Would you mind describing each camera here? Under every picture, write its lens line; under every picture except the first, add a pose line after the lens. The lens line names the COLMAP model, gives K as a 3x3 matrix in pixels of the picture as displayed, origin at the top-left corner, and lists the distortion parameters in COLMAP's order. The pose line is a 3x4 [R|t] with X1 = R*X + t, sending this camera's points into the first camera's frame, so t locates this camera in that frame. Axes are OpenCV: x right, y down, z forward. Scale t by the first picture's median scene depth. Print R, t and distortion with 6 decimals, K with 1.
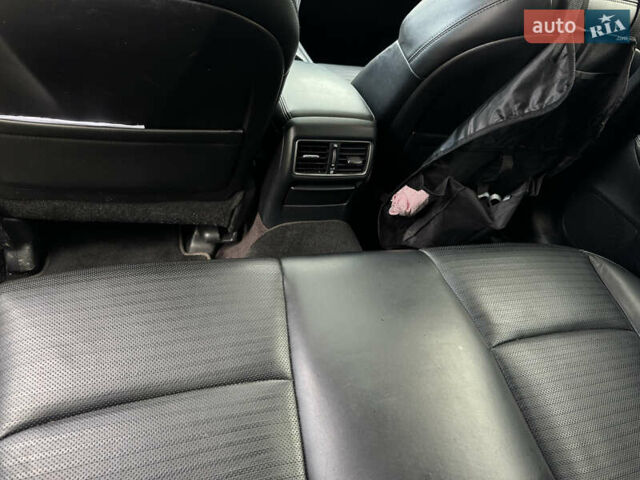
lens RADIAL K [[451.6, 0, 318.4], [0, 451.6, 243.5], [0, 0, 1]] dist [0.014779, -0.030888]
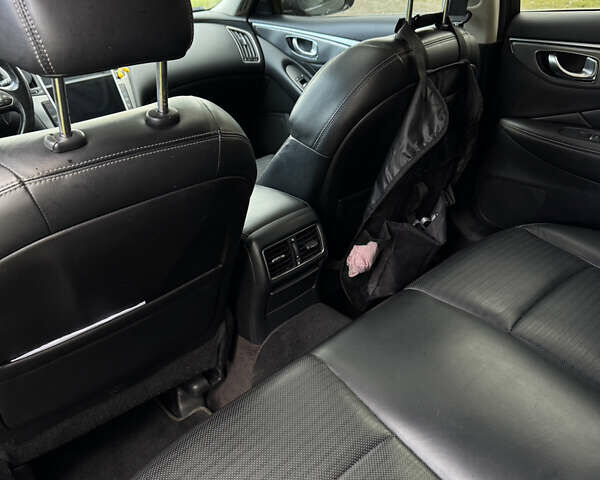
lens RADIAL K [[559.1, 0, 297.4], [0, 559.1, 241.9], [0, 0, 1]] dist [0.051193, 0.000000]
pose [[0.863497, -0.436659, 0.252392, -0.280367], [0.478350, 0.867664, -0.135429, -0.024330], [-0.159855, 0.237674, 0.958101, -0.273801]]
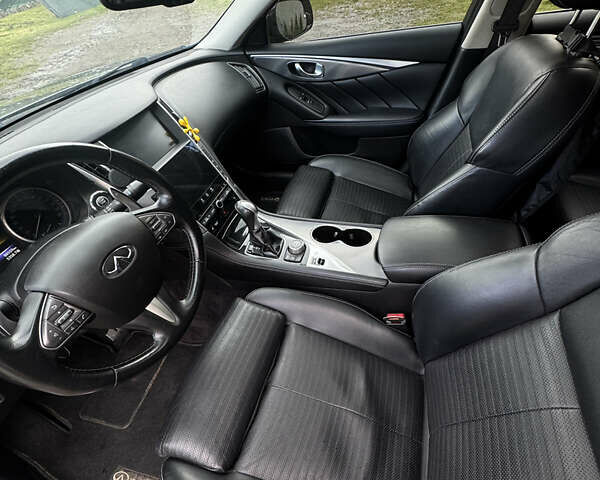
lens RADIAL K [[315.4, 0, 300.1], [0, 315.4, 238.0], [0, 0, 1]] dist [-0.000581, 0.001787]
pose [[0.517417, -0.752538, 0.407388, -0.559855], [0.716298, 0.641343, 0.274948, -0.888067], [-0.468184, 0.149549, 0.870884, 0.507157]]
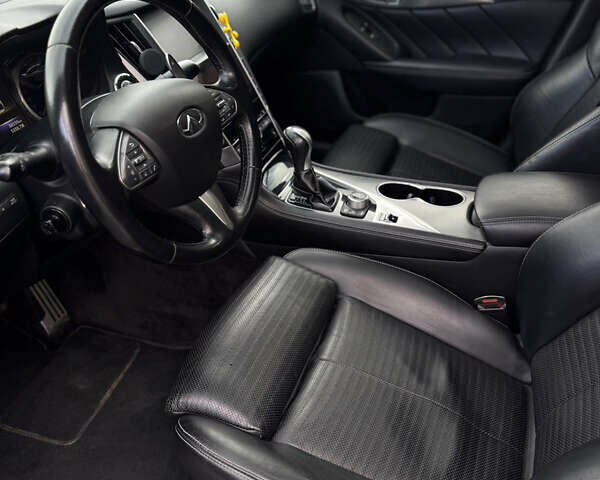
lens RADIAL K [[559.1, 0, 304.0], [0, 559.1, 244.1], [0, 0, 1]] dist [0.051193, 0.000000]
pose [[0.581462, -0.630217, 0.514517, -0.969072], [0.632651, 0.747876, 0.201085, -0.864160], [-0.511522, 0.208586, 0.833569, 0.405315]]
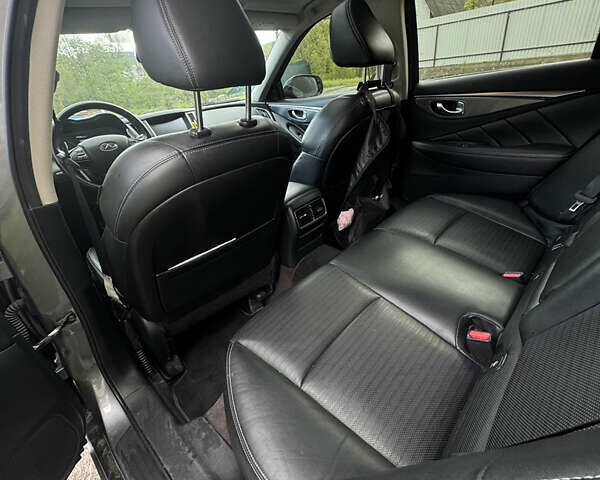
lens RADIAL K [[315.4, 0, 297.5], [0, 315.4, 238.4], [0, 0, 1]] dist [-0.000581, 0.001787]
pose [[0.822397, -0.491591, 0.286359, -0.444348], [0.542719, 0.828878, -0.135712, 0.051800], [-0.170641, 0.267022, 0.948462, -0.233822]]
